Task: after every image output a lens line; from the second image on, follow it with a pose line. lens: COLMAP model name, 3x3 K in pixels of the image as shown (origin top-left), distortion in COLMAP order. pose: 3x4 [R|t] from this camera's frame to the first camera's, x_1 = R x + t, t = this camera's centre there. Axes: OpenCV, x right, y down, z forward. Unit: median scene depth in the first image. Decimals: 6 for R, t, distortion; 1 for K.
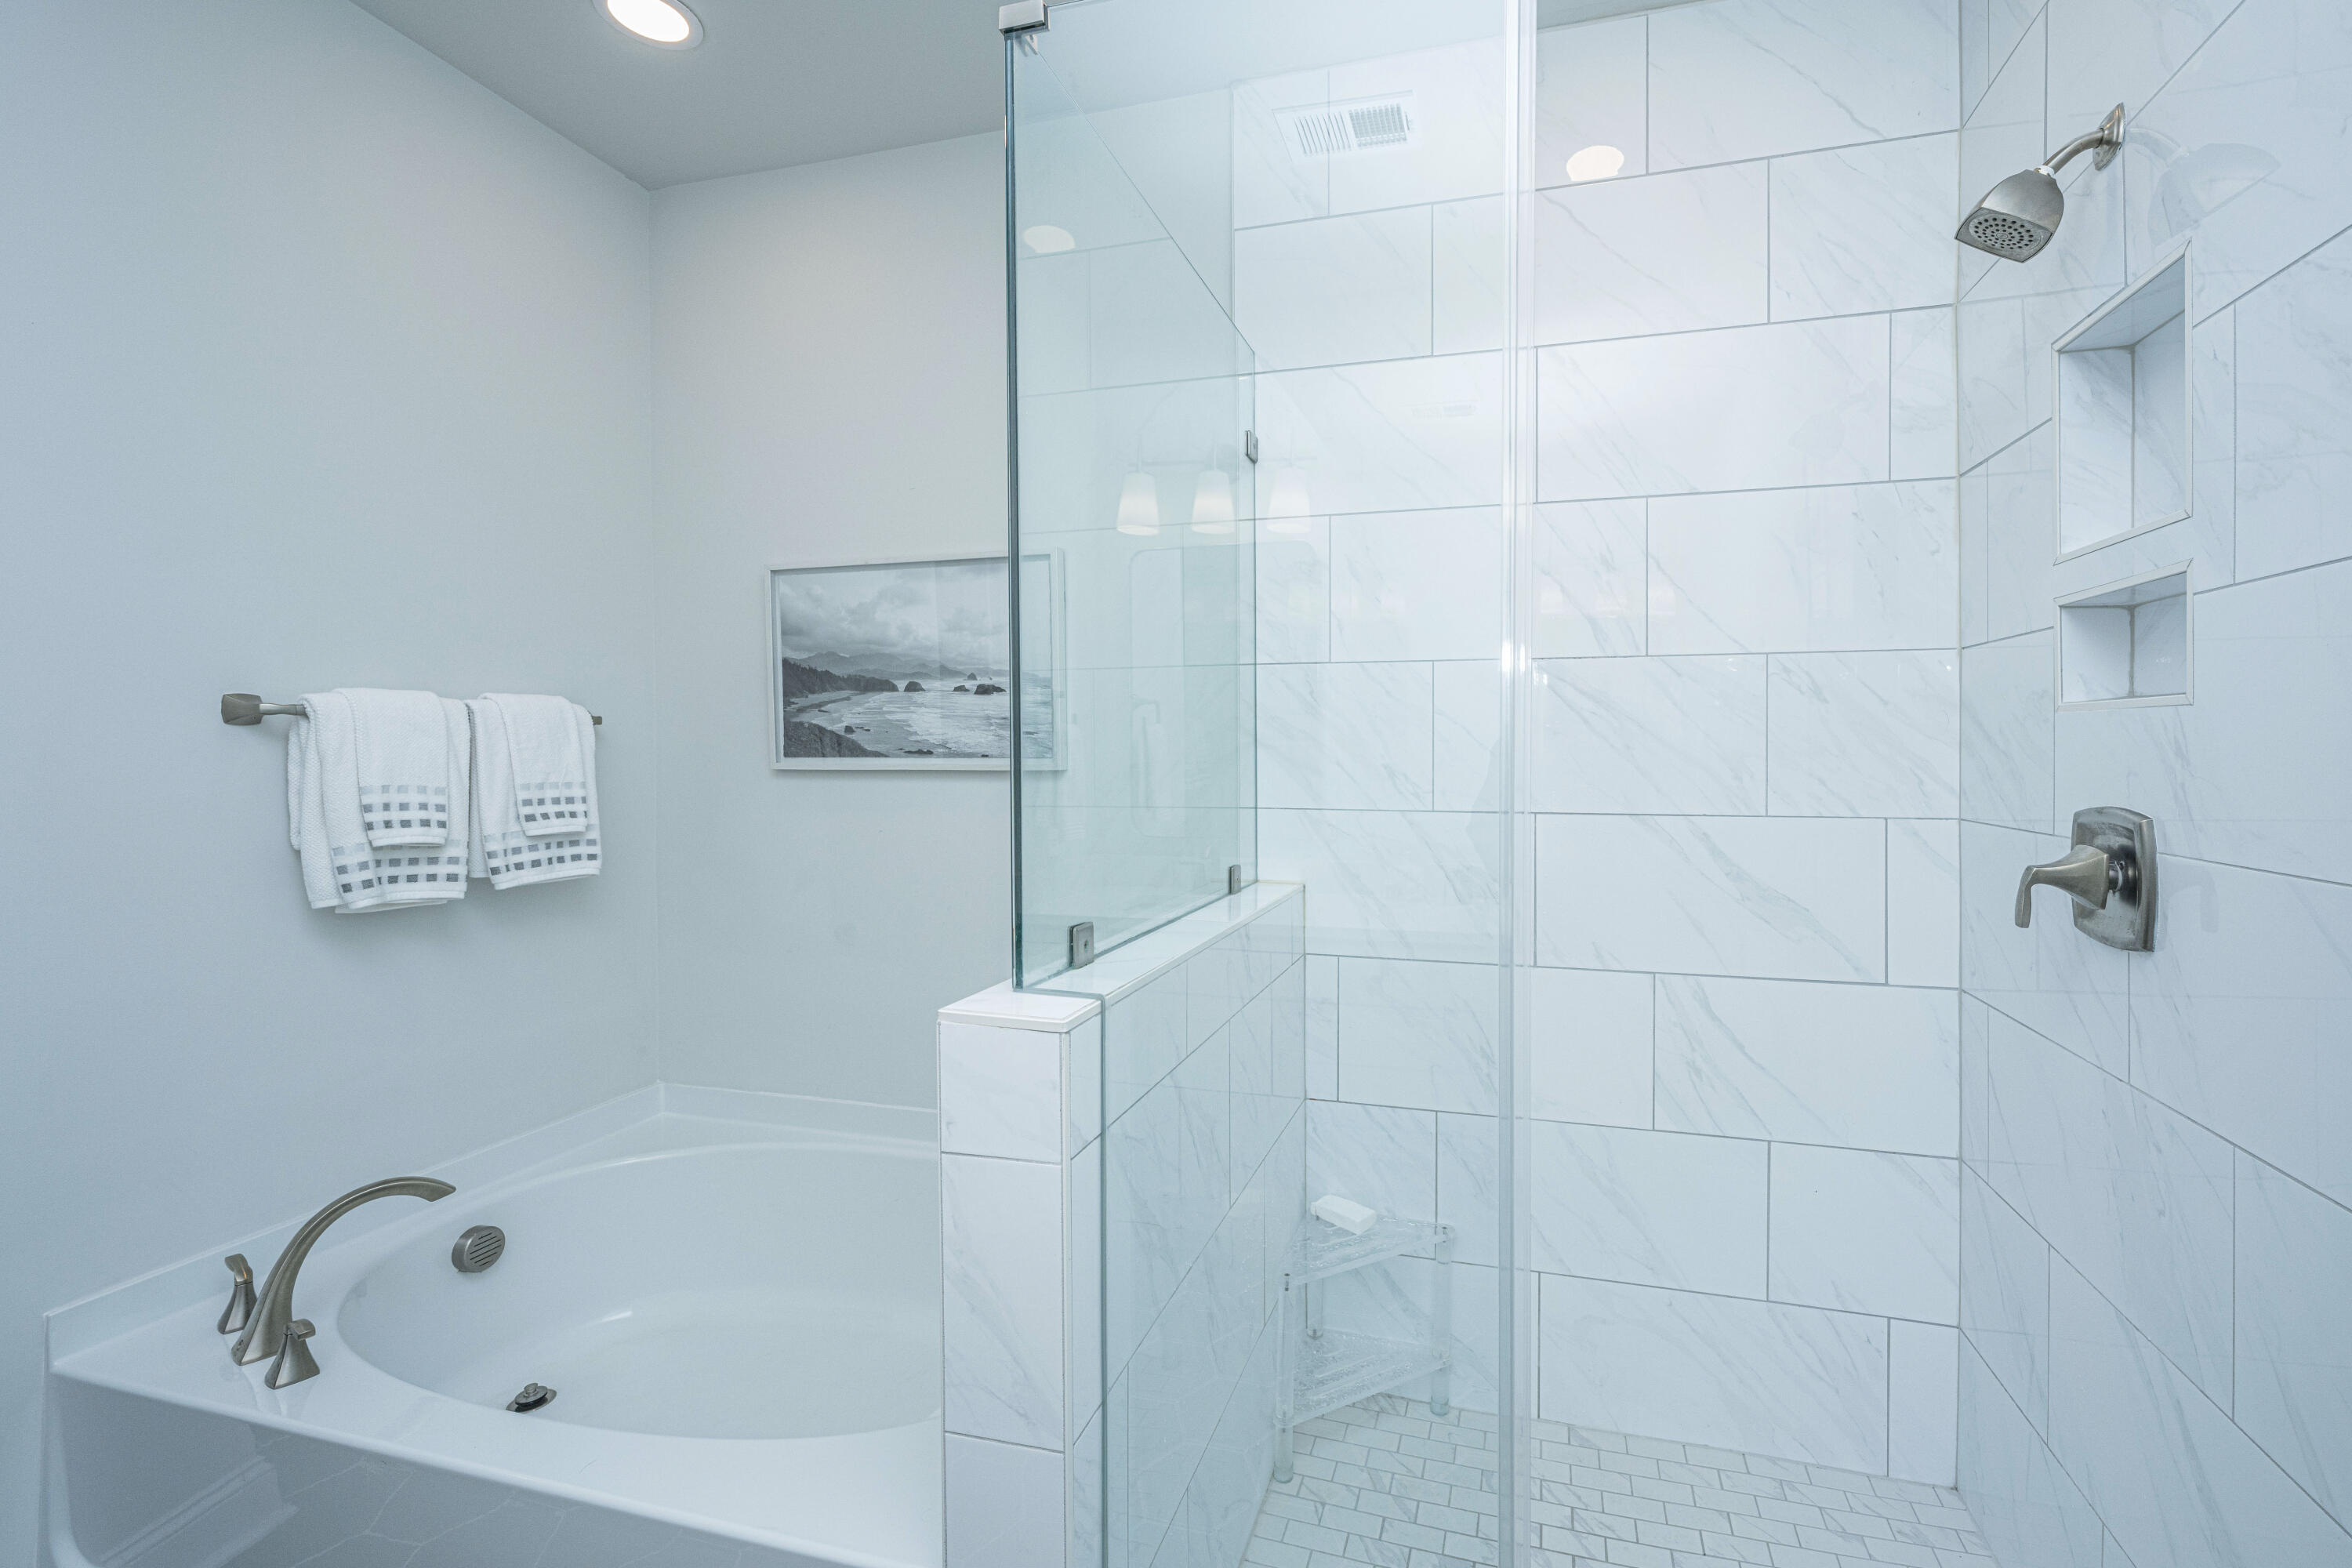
lens RADIAL K [[968.1, 0, 1187.0], [0, 968.1, 768.1], [0, 0, 1]] dist [-0.000908, -0.000109]
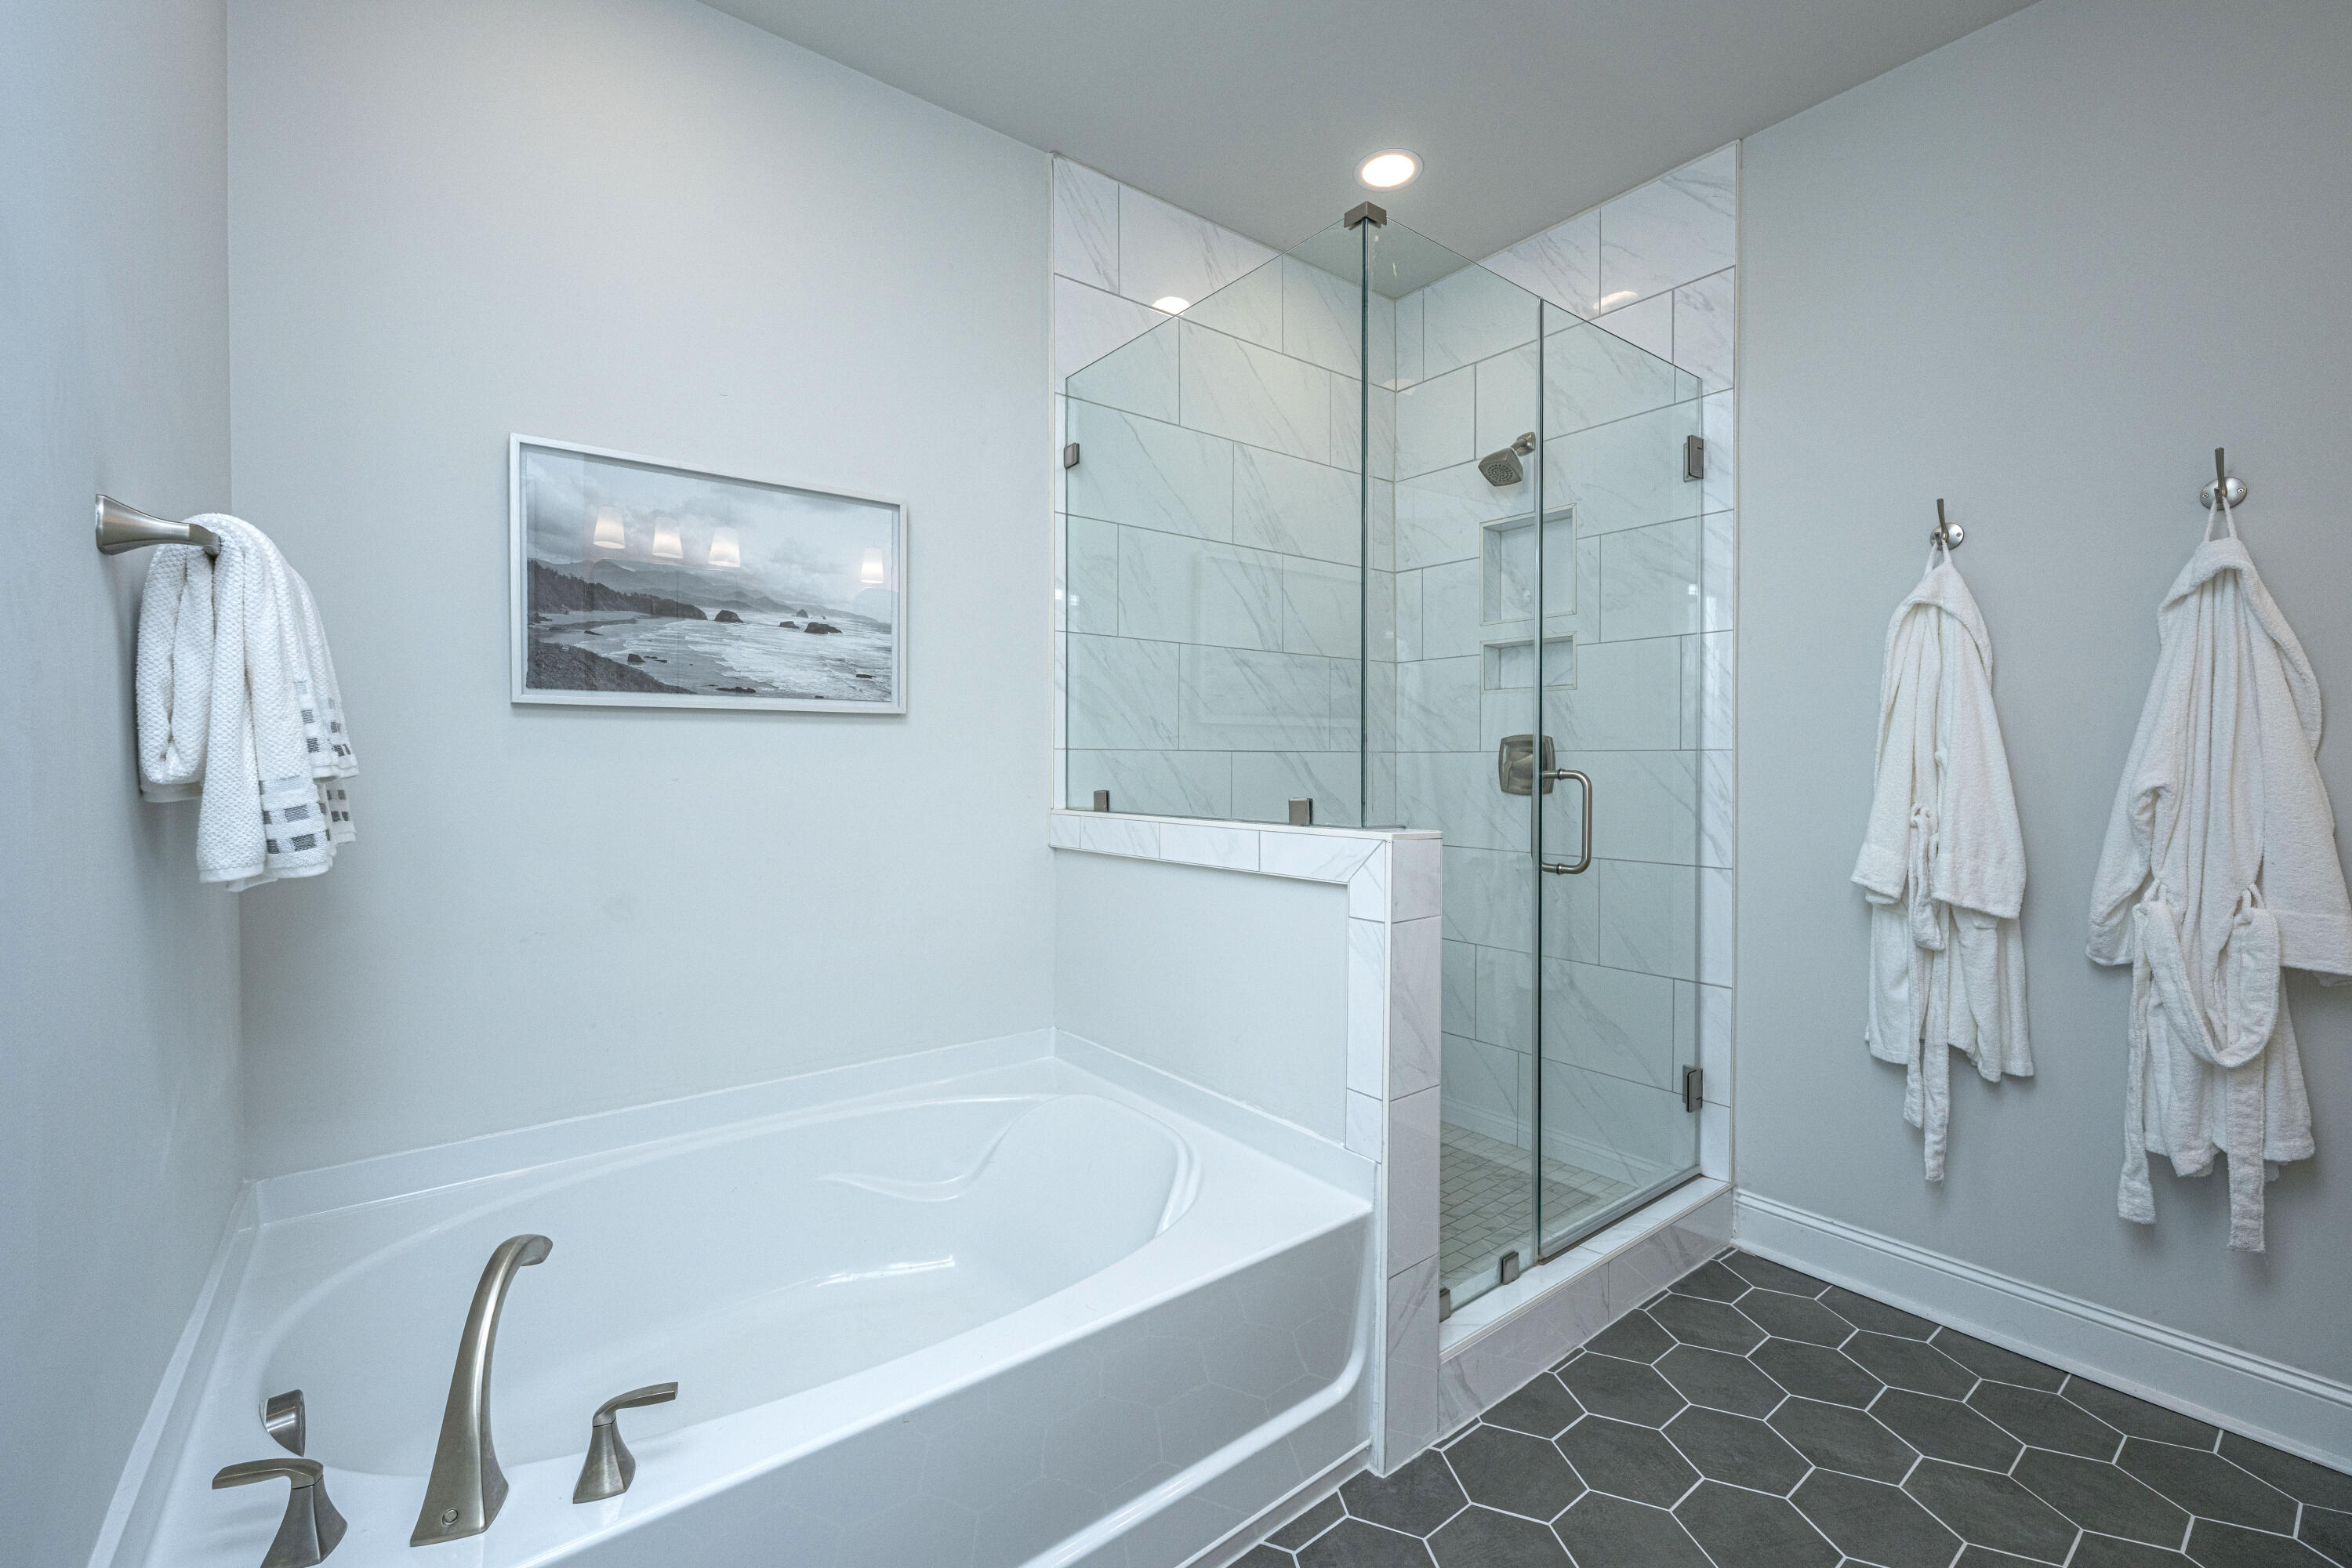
lens RADIAL K [[968.1, 0, 1187.0], [0, 968.1, 768.1], [0, 0, 1]] dist [-0.000908, -0.000109]
pose [[0.610193, -0.008485, 0.792207, -0.729260], [0.007605, 0.999959, 0.004853, 0.054726], [-0.792216, 0.003063, 0.610233, 0.116047]]
